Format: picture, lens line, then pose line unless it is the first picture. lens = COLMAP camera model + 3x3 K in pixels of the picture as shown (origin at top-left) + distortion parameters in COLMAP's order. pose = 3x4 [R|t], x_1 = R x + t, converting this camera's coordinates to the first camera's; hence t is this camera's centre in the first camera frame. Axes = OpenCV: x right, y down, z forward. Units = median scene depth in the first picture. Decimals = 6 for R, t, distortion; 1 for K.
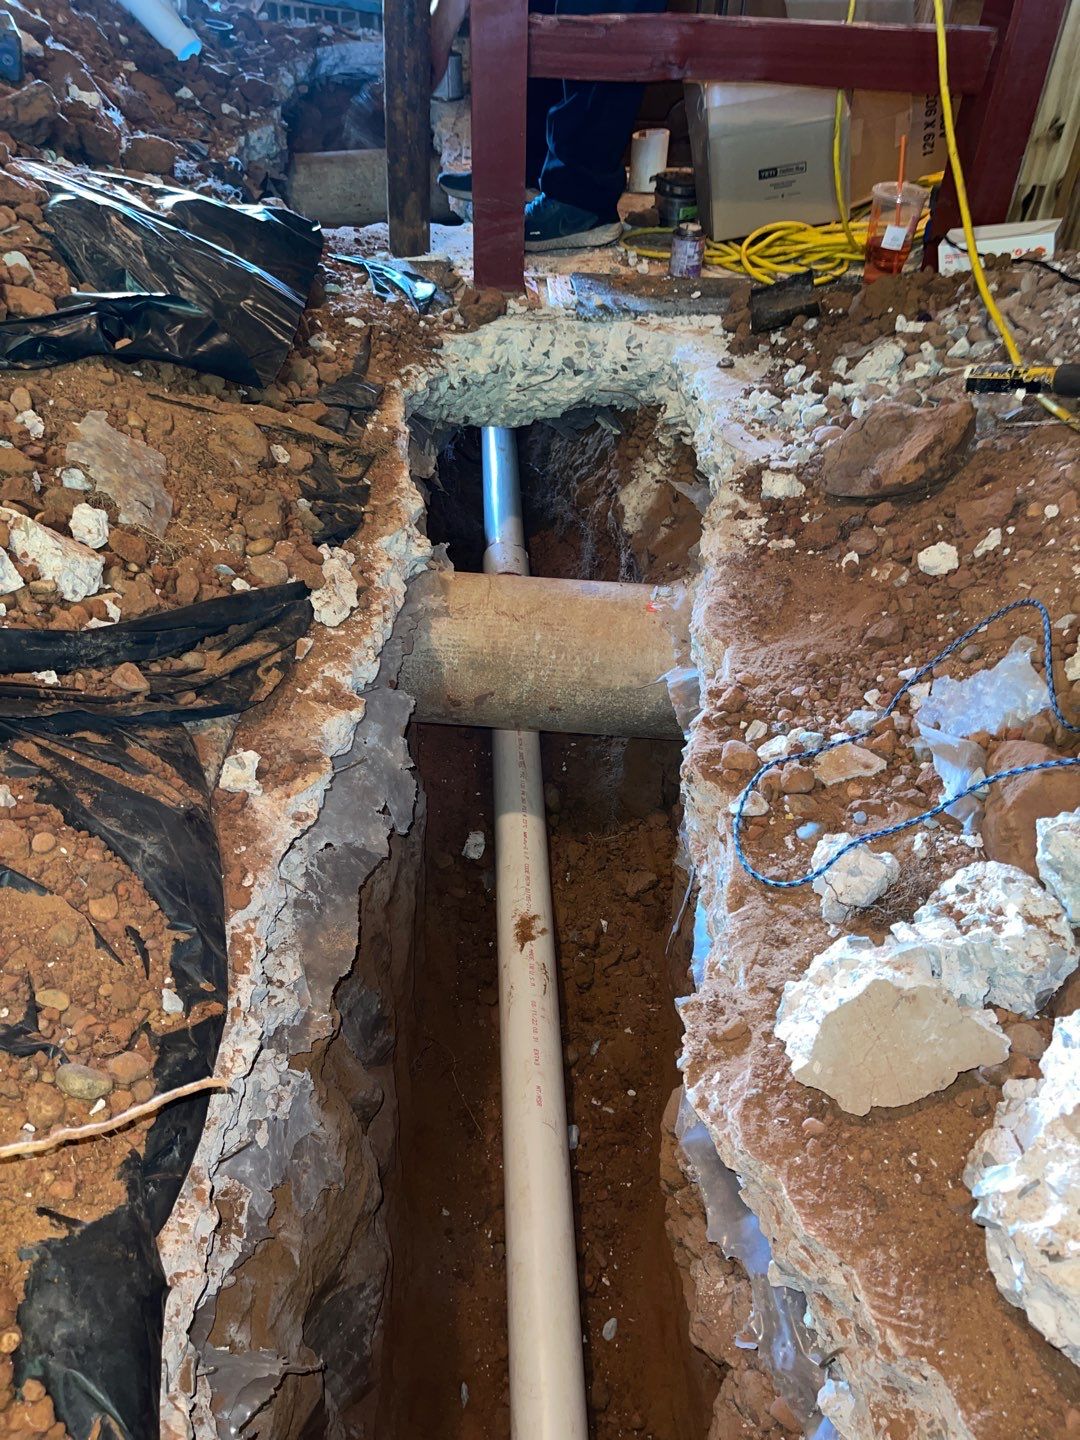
lens RADIAL K [[1076.7, 0, 537.0], [0, 1076.7, 719.7], [0, 0, 1]] dist [0.064670, -0.086137]
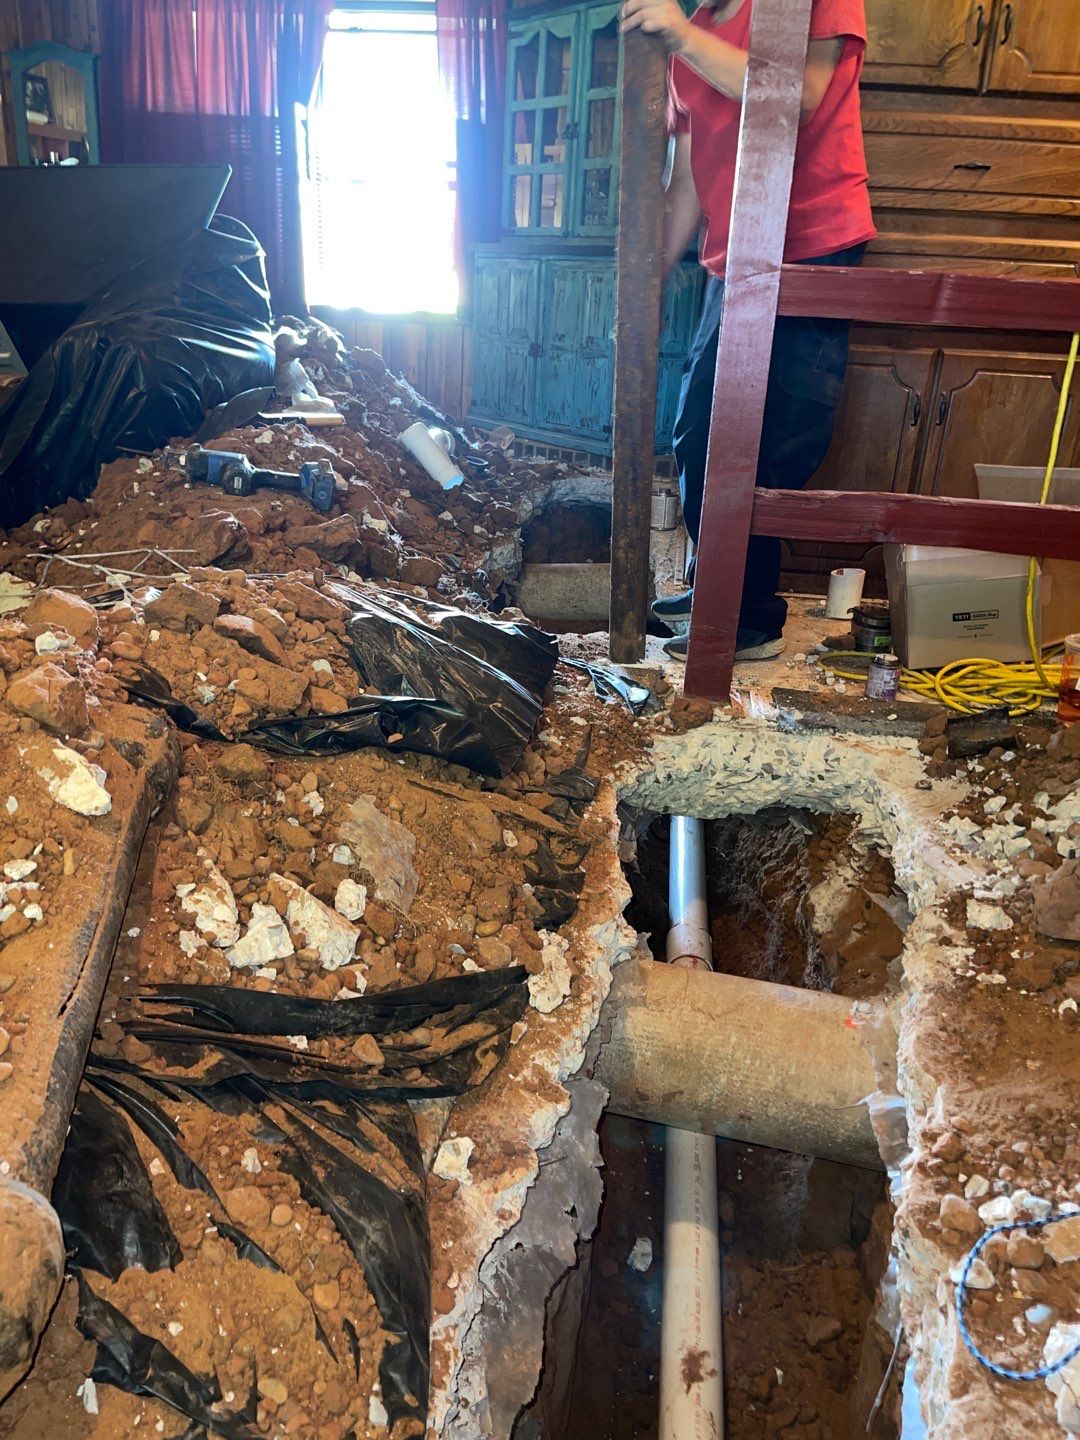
lens RADIAL K [[1076.7, 0, 537.0], [0, 1076.7, 719.7], [0, 0, 1]] dist [0.064670, -0.086137]
pose [[0.984909, 0.081384, -0.152747, -0.062421], [-0.125277, 0.944165, -0.304726, -0.035179], [0.119419, 0.319263, 0.940112, -0.080658]]
